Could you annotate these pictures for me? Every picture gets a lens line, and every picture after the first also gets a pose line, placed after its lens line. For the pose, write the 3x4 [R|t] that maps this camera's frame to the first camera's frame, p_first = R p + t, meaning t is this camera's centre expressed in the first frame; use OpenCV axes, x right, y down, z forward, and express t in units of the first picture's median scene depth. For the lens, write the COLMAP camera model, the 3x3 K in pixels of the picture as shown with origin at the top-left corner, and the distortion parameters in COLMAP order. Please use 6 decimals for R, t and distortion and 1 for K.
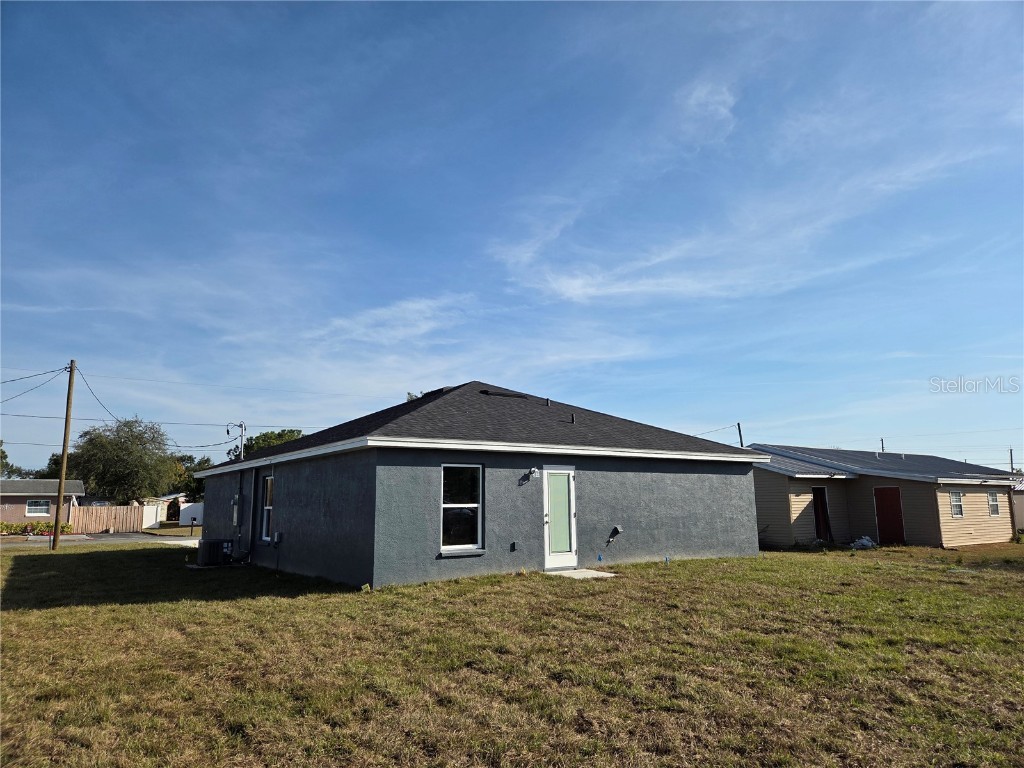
lens RADIAL K [[685.5, 0, 518.4], [0, 685.5, 389.3], [0, 0, 1]] dist [0.062757, -0.051609]
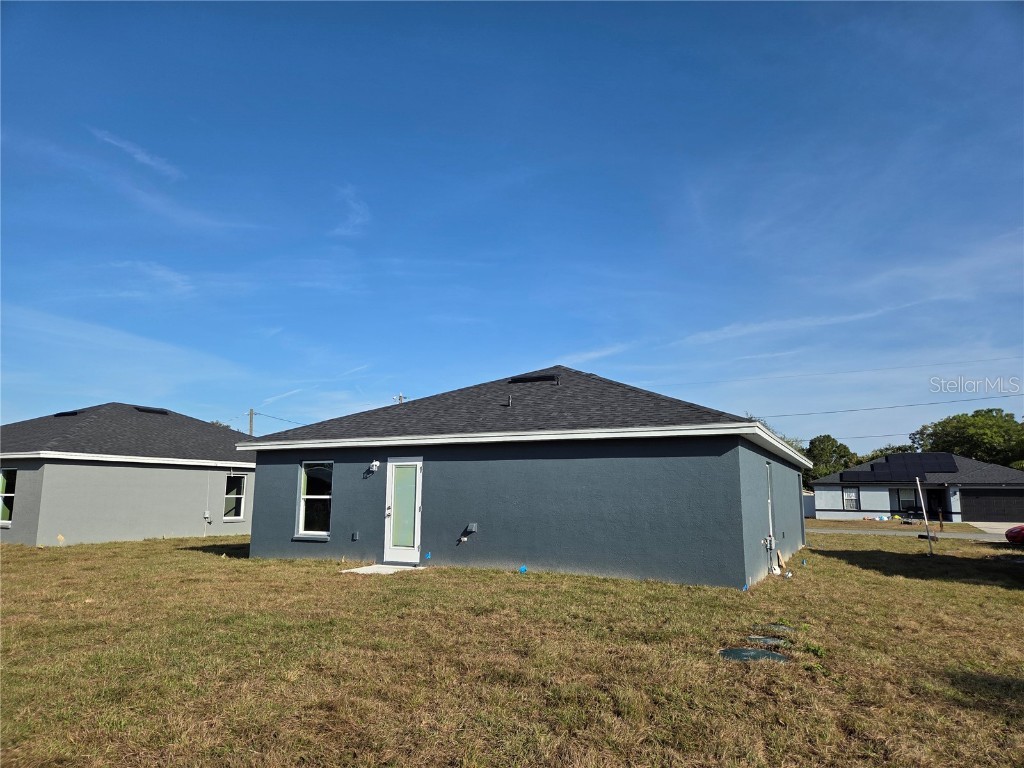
lens RADIAL K [[685.5, 0, 514.6], [0, 685.5, 387.0], [0, 0, 1]] dist [0.062757, -0.051609]
pose [[0.468594, -0.125520, -0.874451, 1.009191], [0.133311, 0.988566, -0.070463, 0.103403], [0.873297, -0.083556, 0.479969, 0.688146]]
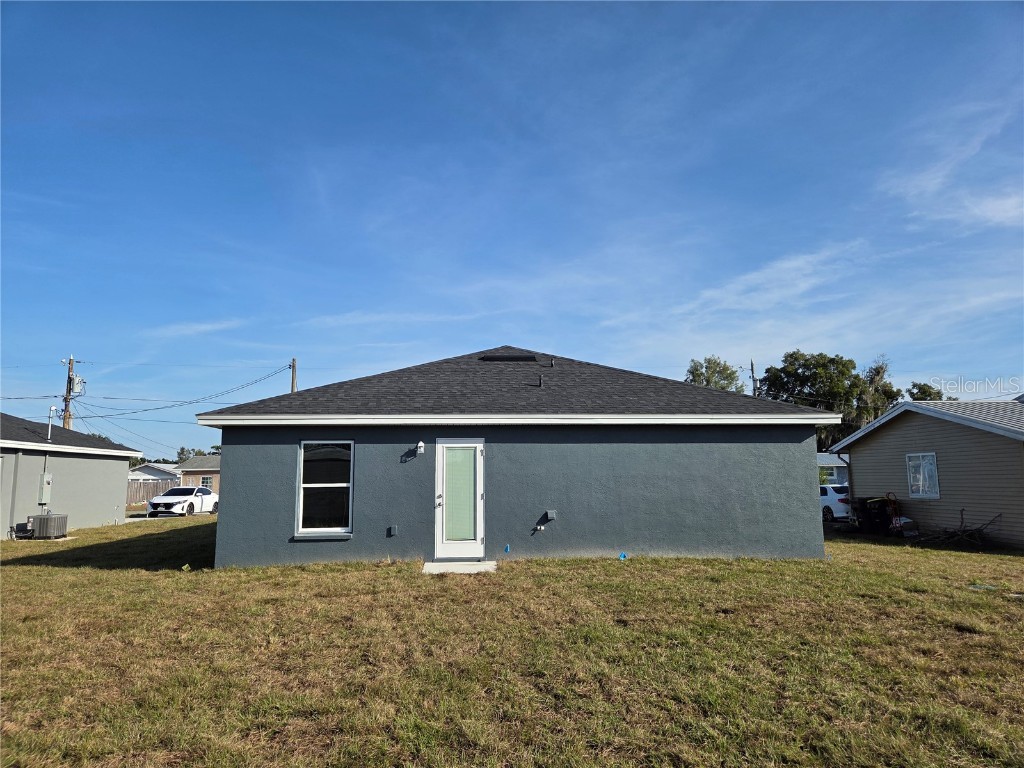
lens RADIAL K [[685.5, 0, 512.3], [0, 685.5, 378.7], [0, 0, 1]] dist [0.062757, -0.051609]
pose [[0.851283, -0.072175, -0.519719, 0.571193], [0.084460, 0.996427, -0.000034, 0.043424], [0.517865, -0.043867, 0.854337, 0.314370]]
